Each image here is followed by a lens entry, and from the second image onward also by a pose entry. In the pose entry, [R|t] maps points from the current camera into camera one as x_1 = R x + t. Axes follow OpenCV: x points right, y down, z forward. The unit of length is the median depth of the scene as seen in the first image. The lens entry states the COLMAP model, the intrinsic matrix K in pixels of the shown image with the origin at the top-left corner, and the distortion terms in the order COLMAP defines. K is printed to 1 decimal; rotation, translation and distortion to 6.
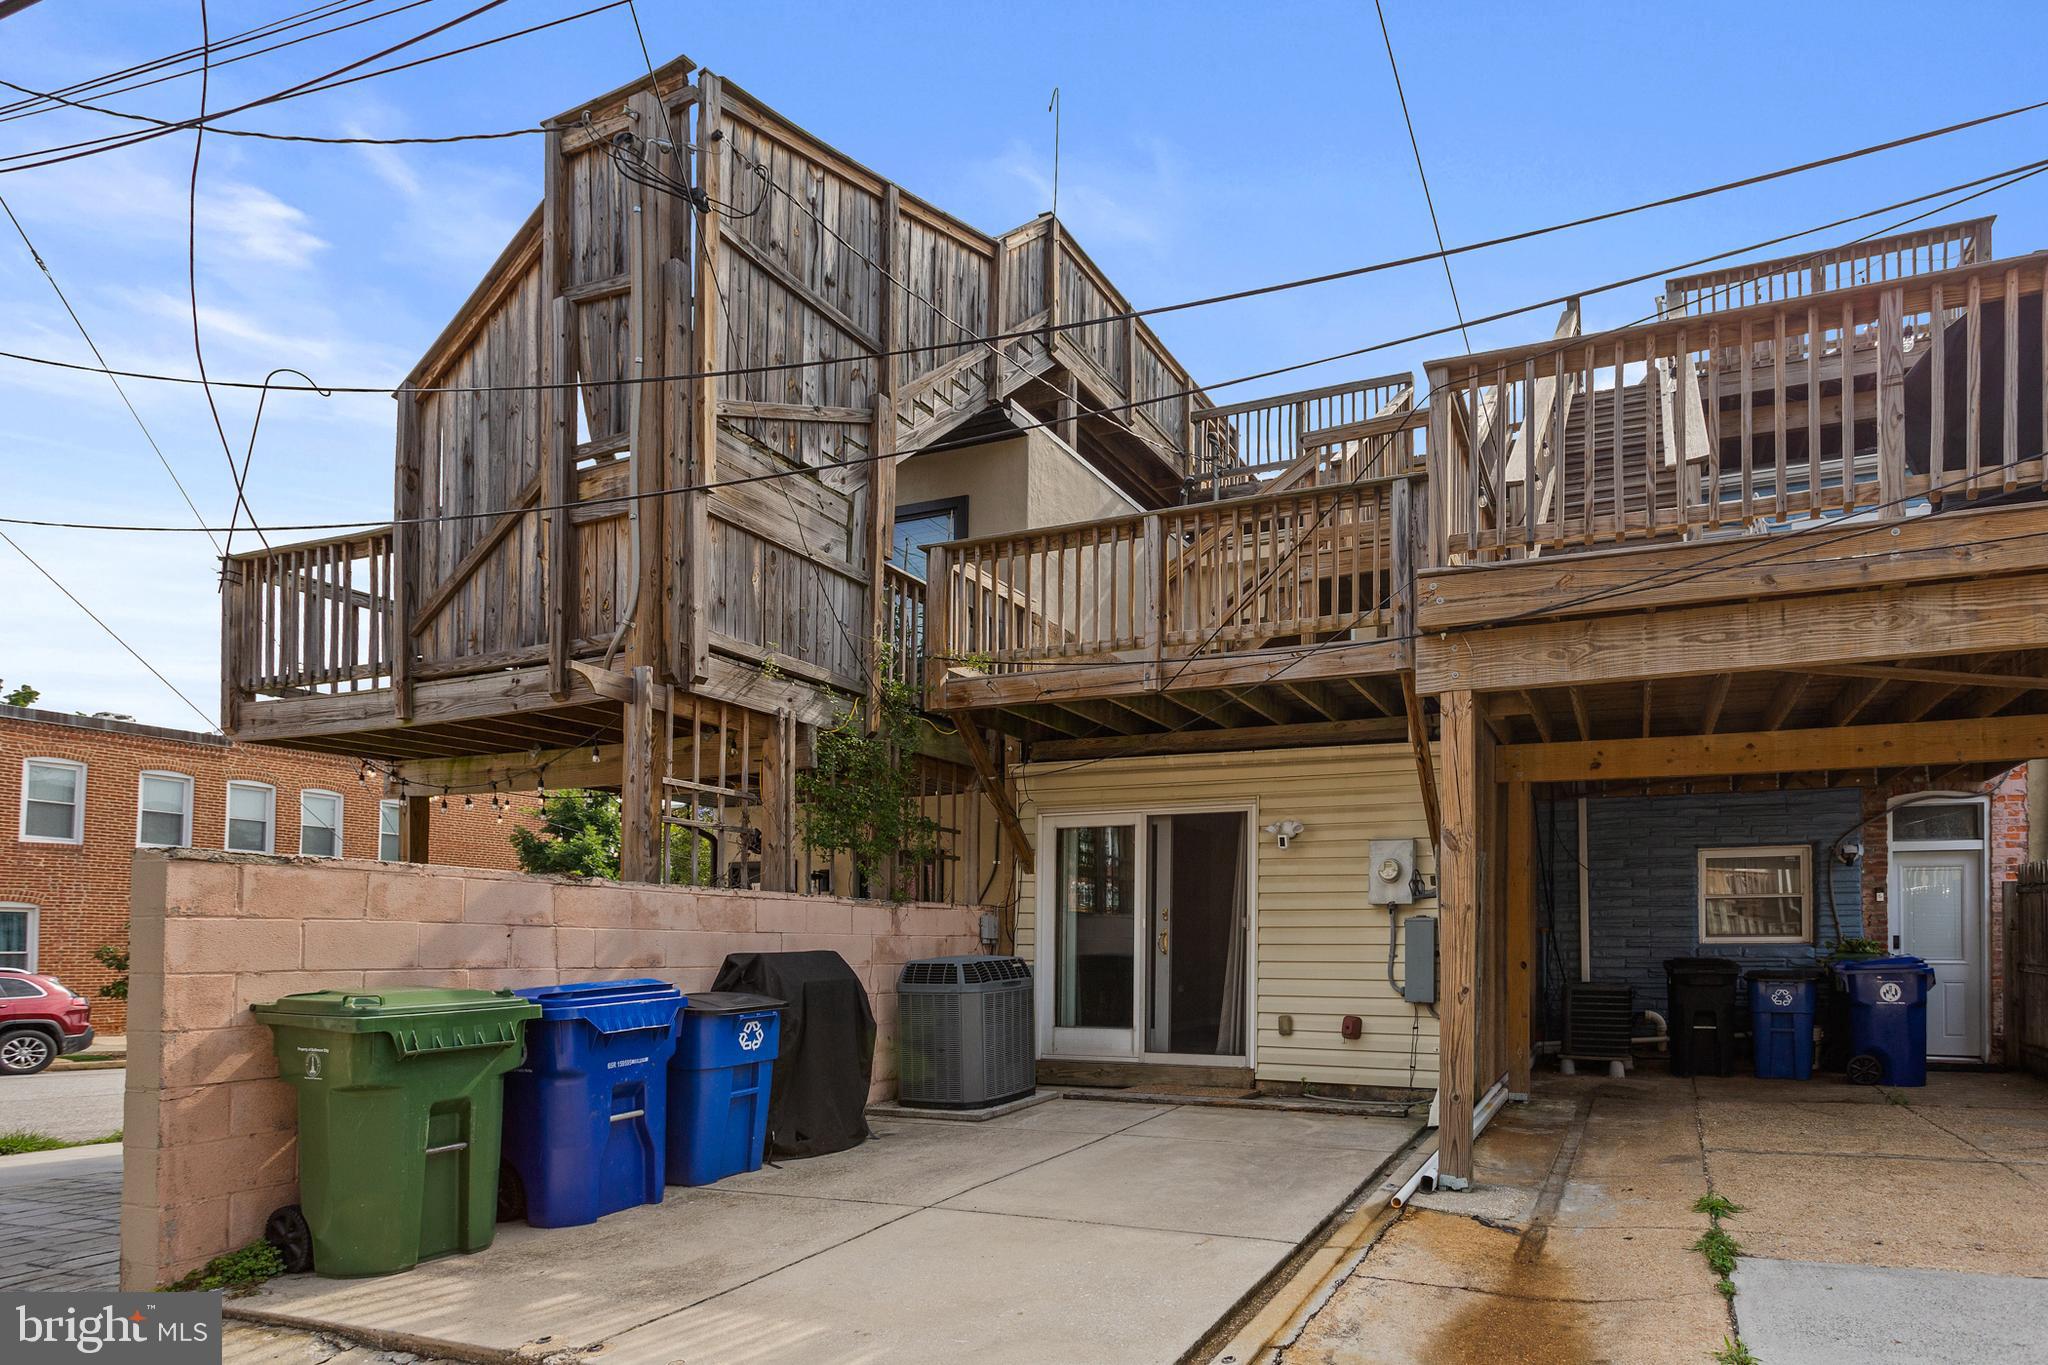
lens RADIAL K [[1310.6, 0, 1027.6], [0, 1310.6, 928.1], [0, 0, 1]] dist [-0.000278, -0.000725]
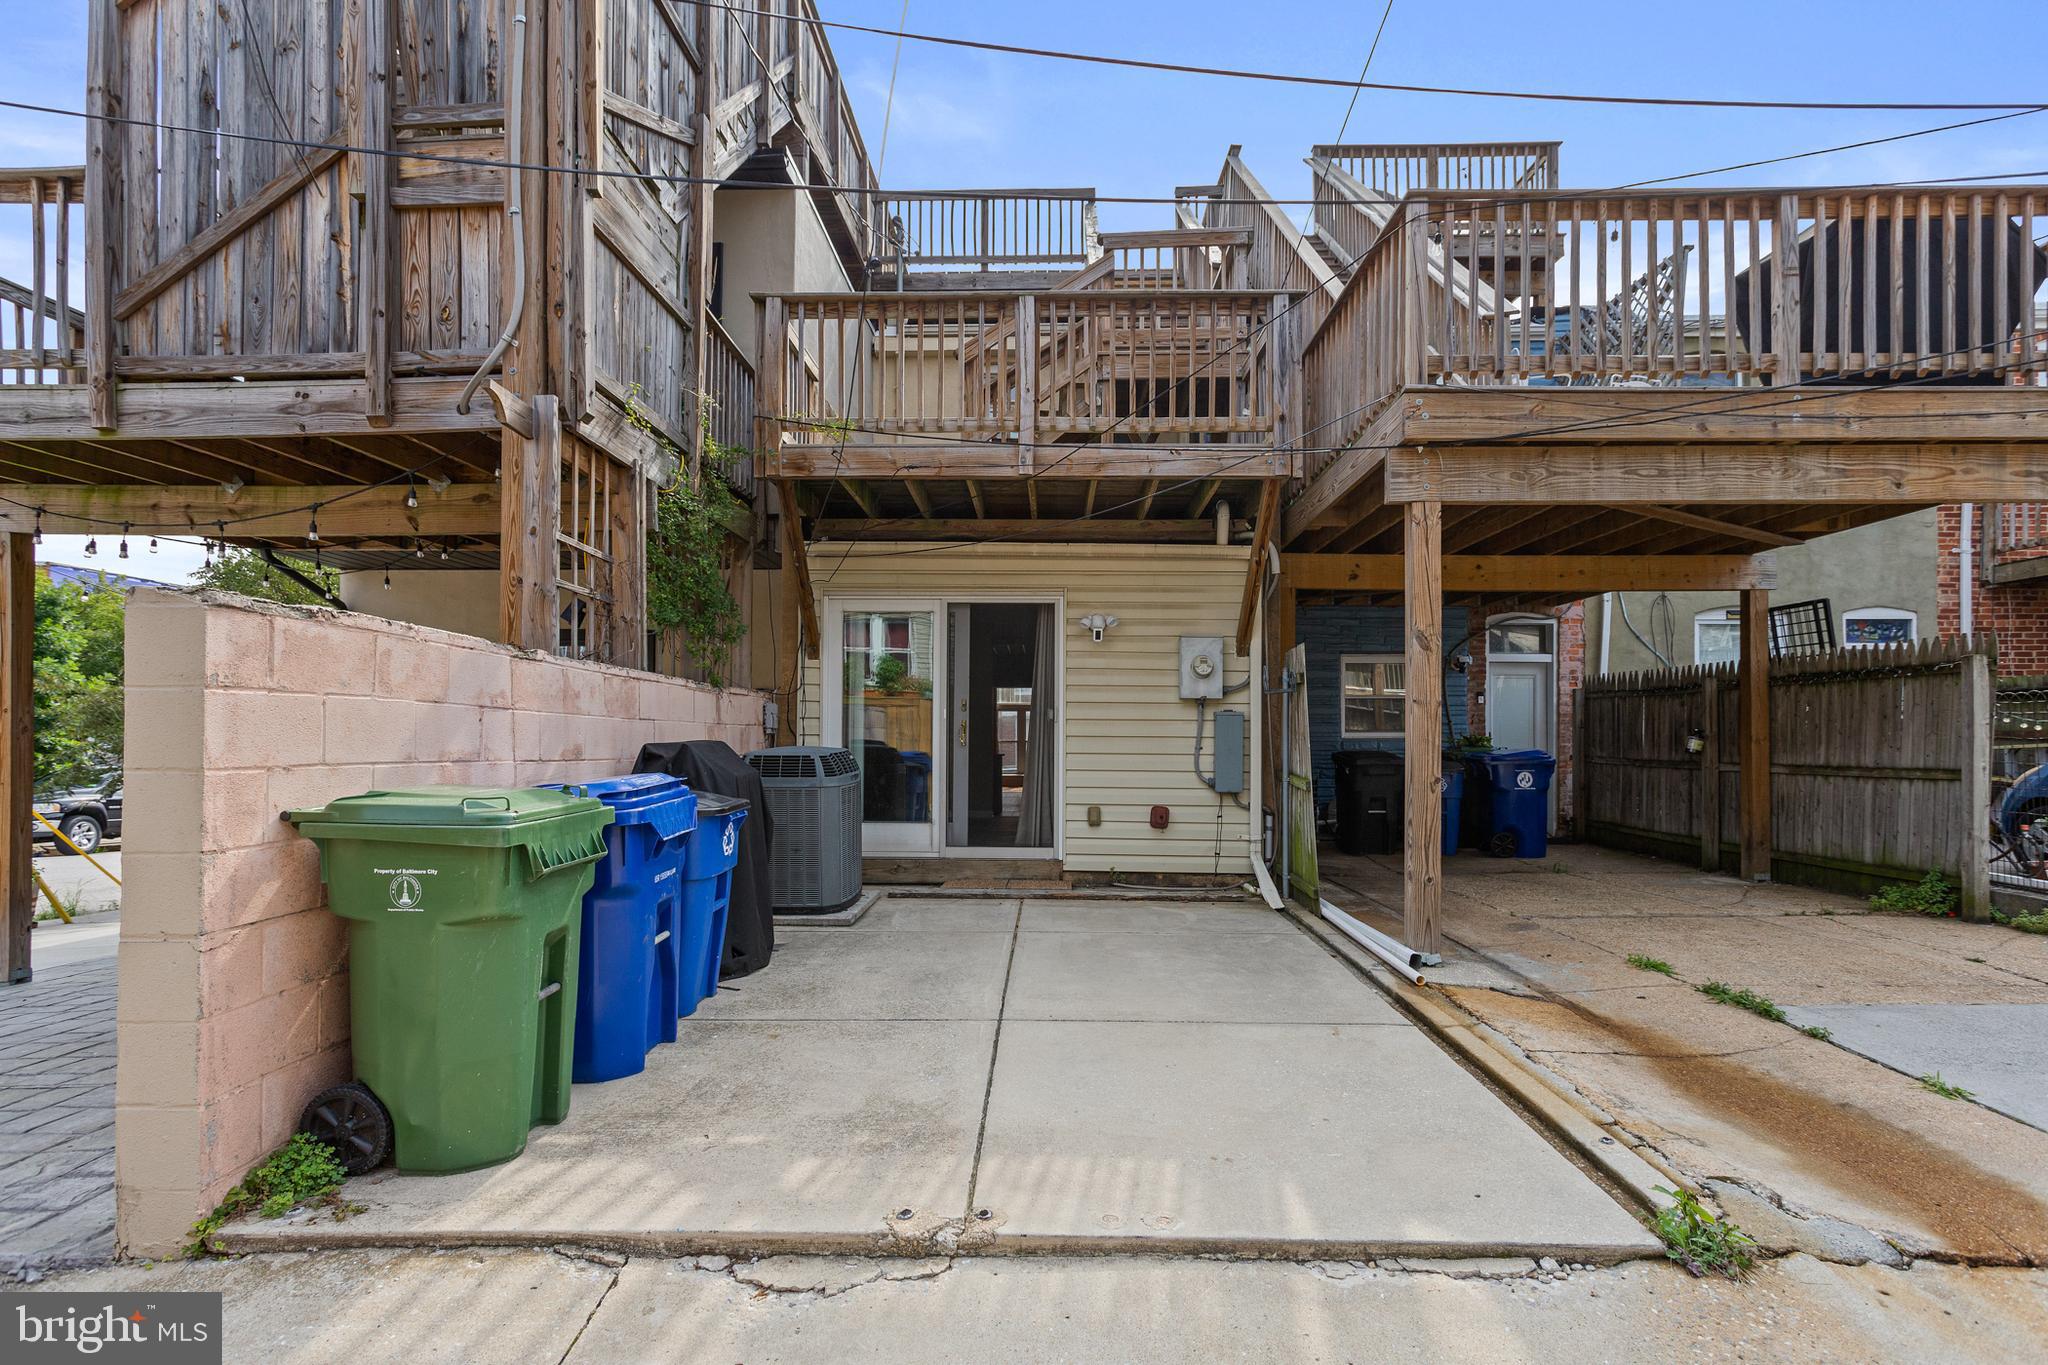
lens RADIAL K [[1309.3, 0, 976.1], [0, 1309.3, 739.1], [0, 0, 1]] dist [0.001137, 0.001047]
pose [[0.919189, 0.005069, 0.393784, -0.312857], [-0.010614, 0.999873, 0.011904, 0.003461], [-0.393673, -0.015121, 0.919126, 0.112556]]
